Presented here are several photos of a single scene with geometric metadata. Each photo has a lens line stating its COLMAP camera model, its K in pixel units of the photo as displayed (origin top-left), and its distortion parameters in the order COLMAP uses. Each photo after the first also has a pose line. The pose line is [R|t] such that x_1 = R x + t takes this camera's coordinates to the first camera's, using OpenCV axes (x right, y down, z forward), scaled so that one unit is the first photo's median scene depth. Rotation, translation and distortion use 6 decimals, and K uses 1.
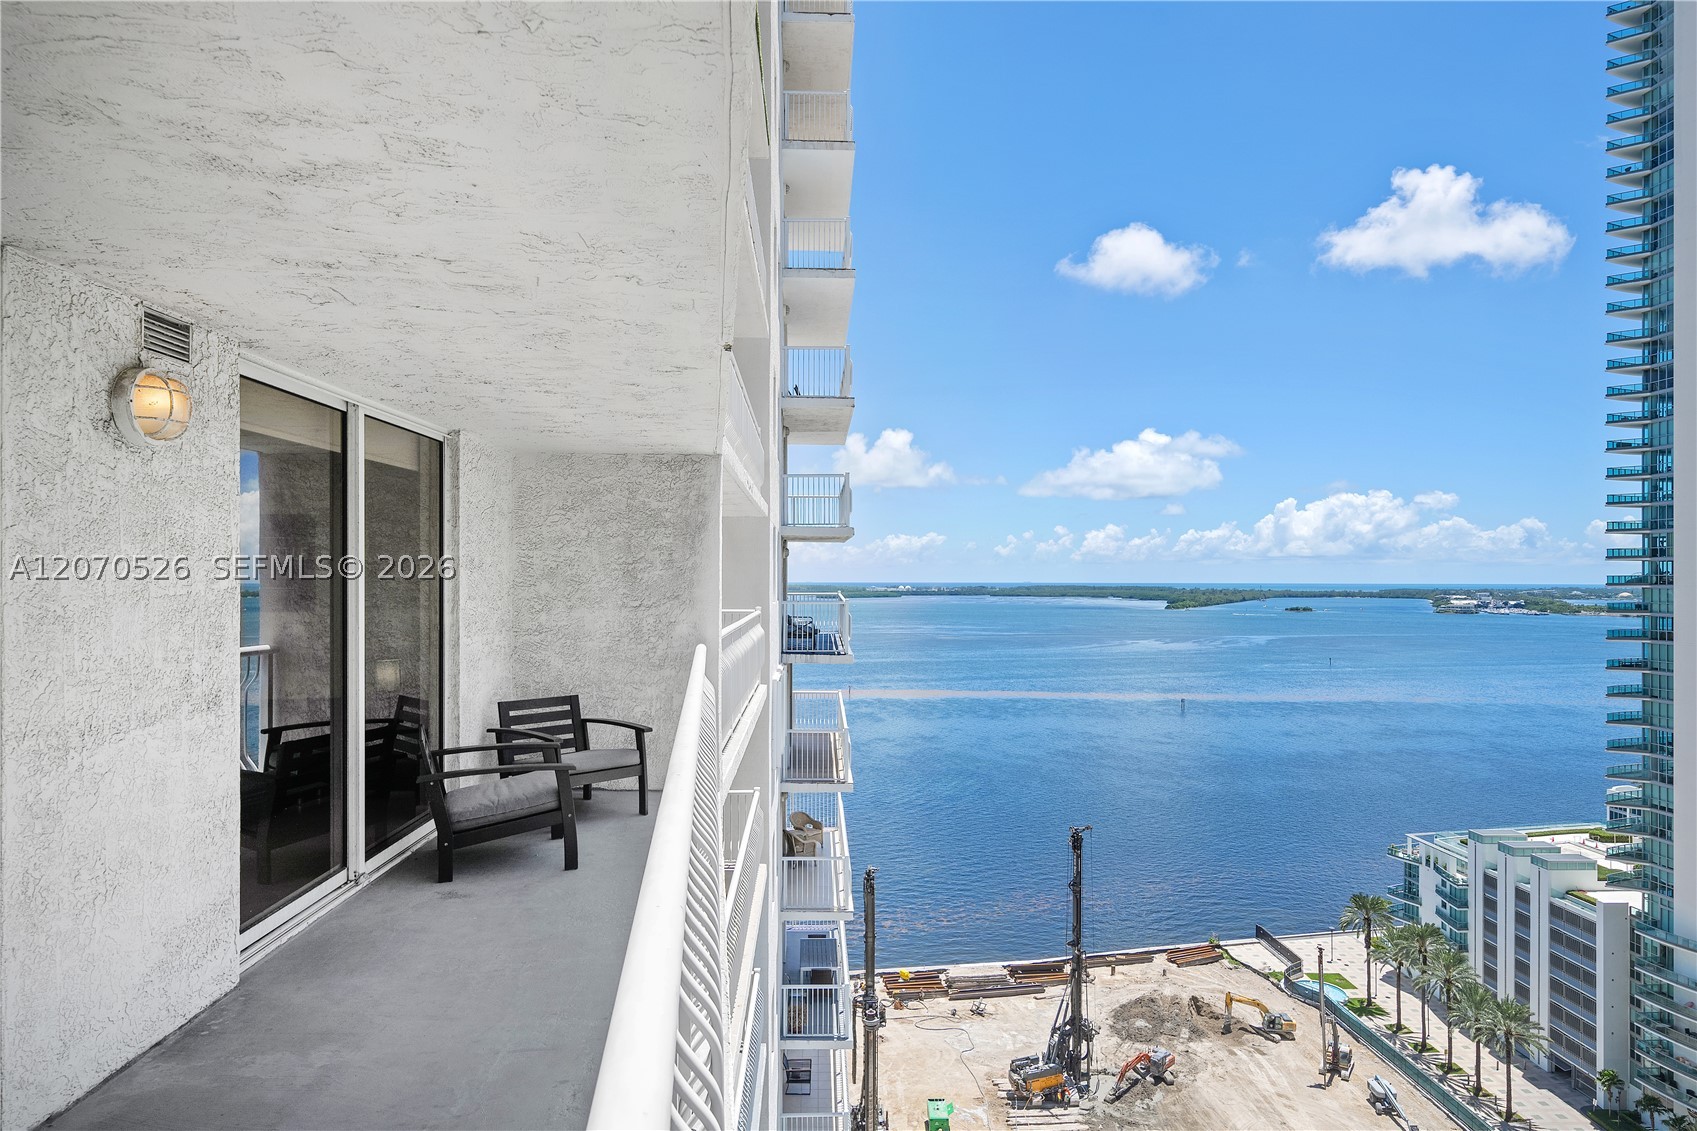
lens RADIAL K [[1011.9, 0, 875.8], [0, 1011.9, 576.2], [0, 0, 1]] dist [-0.002107, 0.003152]
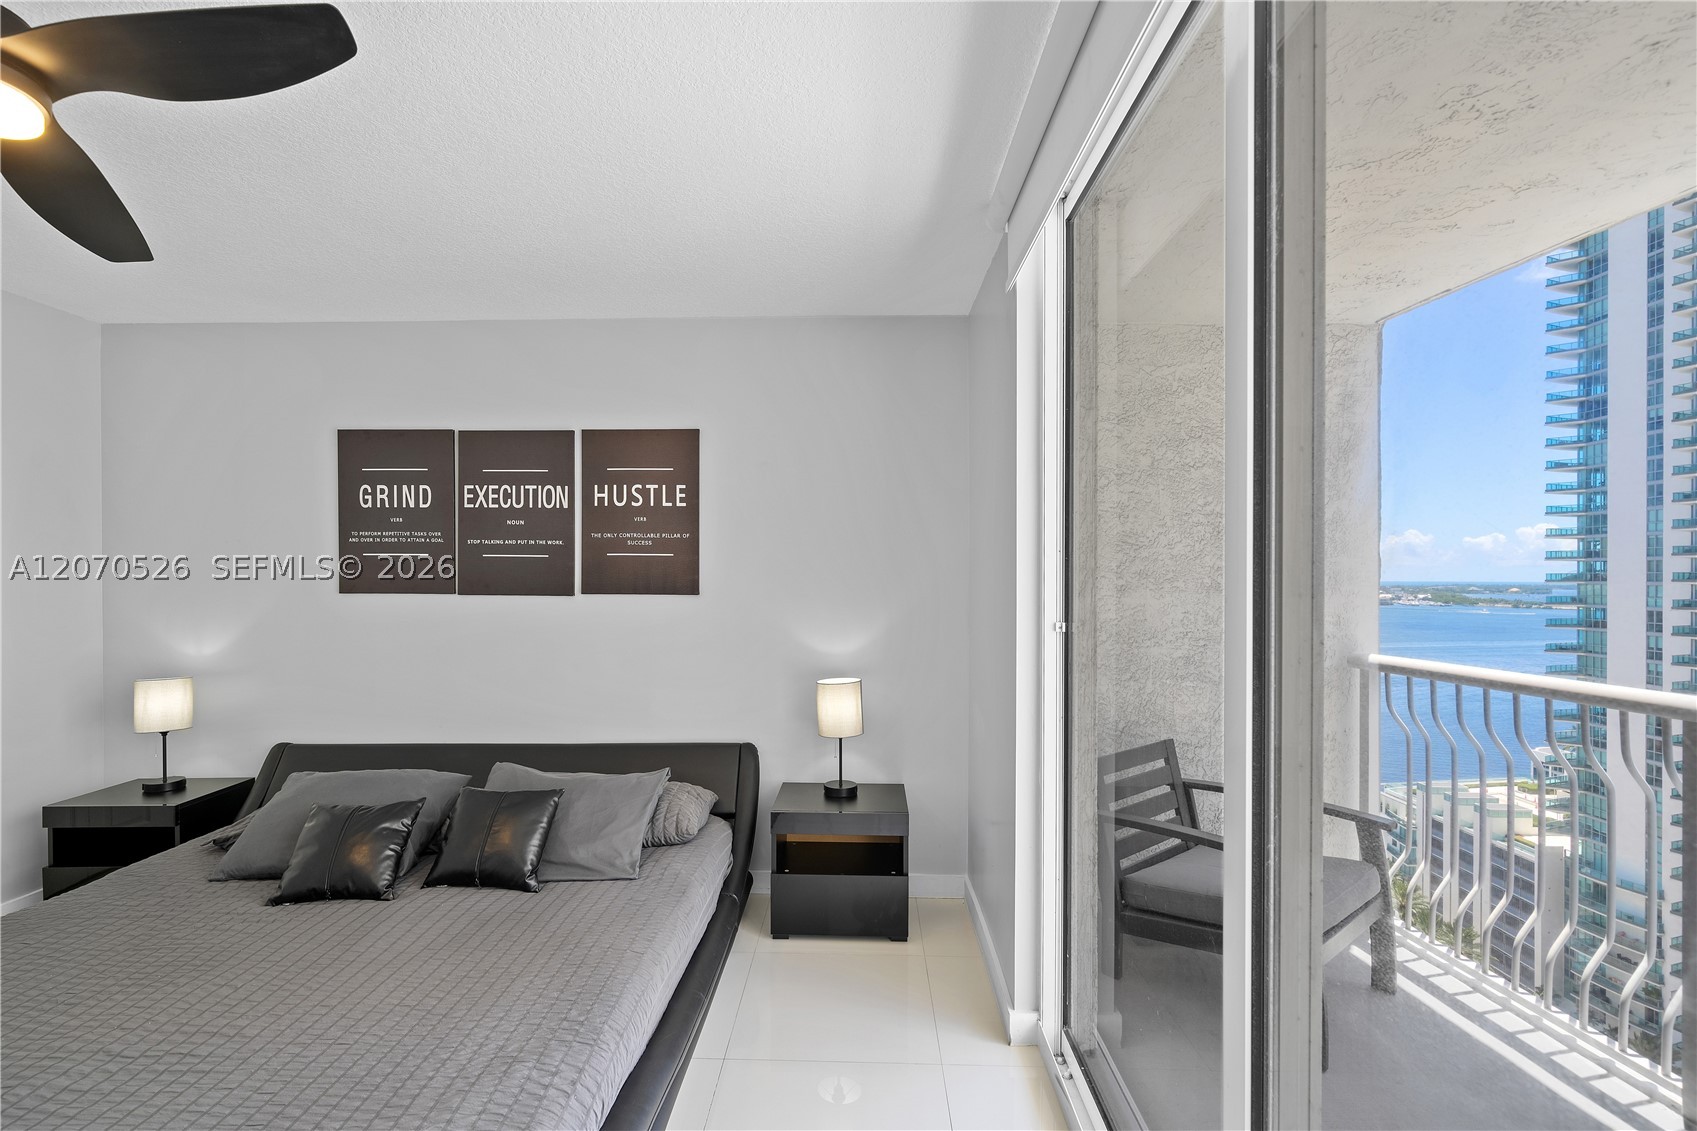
lens RADIAL K [[747.3, 0, 853.9], [0, 747.3, 577.2], [0, 0, 1]] dist [0.006925, -0.002052]
pose [[0.999414, 0.000543, -0.034237, -0.067110], [-0.000522, 1.000000, 0.000606, 0.003663], [0.034237, -0.000588, 0.999414, 0.083461]]
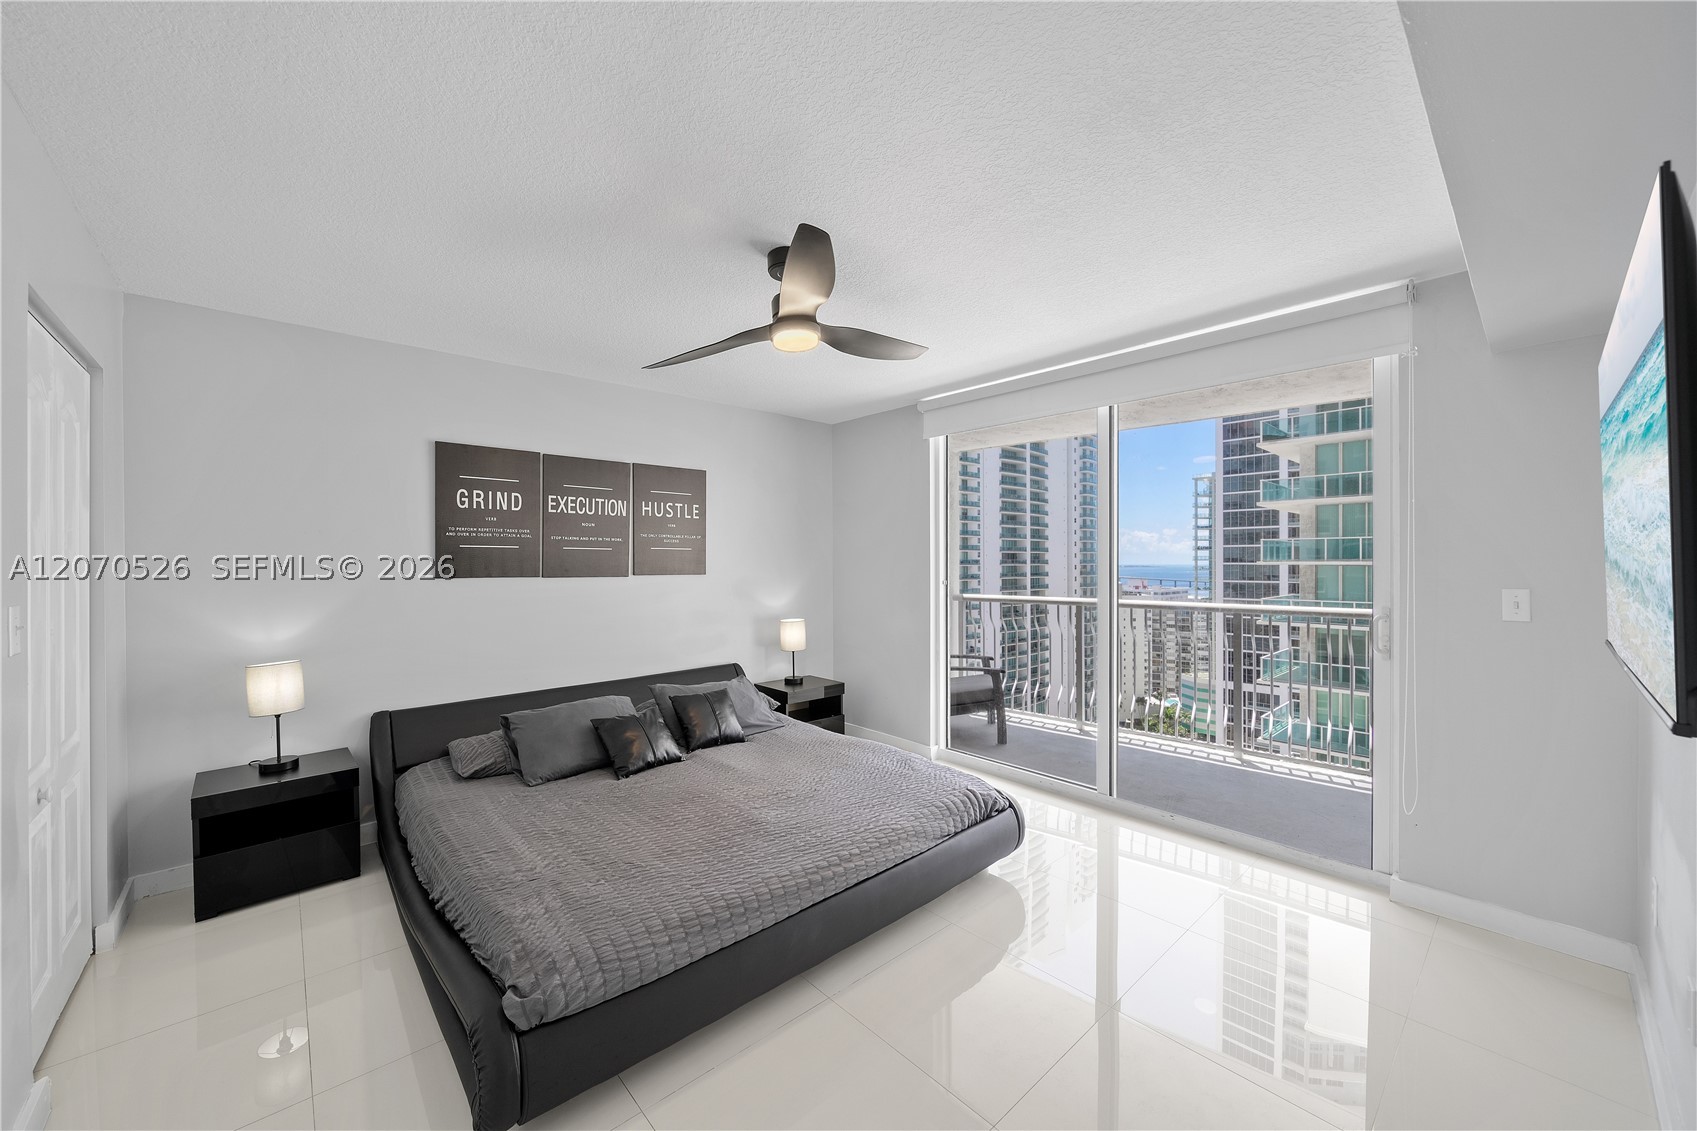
lens RADIAL K [[618.1, 0, 821.1], [0, 618.1, 579.6], [0, 0, 1]] dist [0.000307, -0.000397]
pose [[0.762304, -0.021159, 0.646874, -0.111778], [0.003203, 0.999577, 0.028920, 0.003544], [-0.647212, -0.019974, 0.762049, 0.074935]]
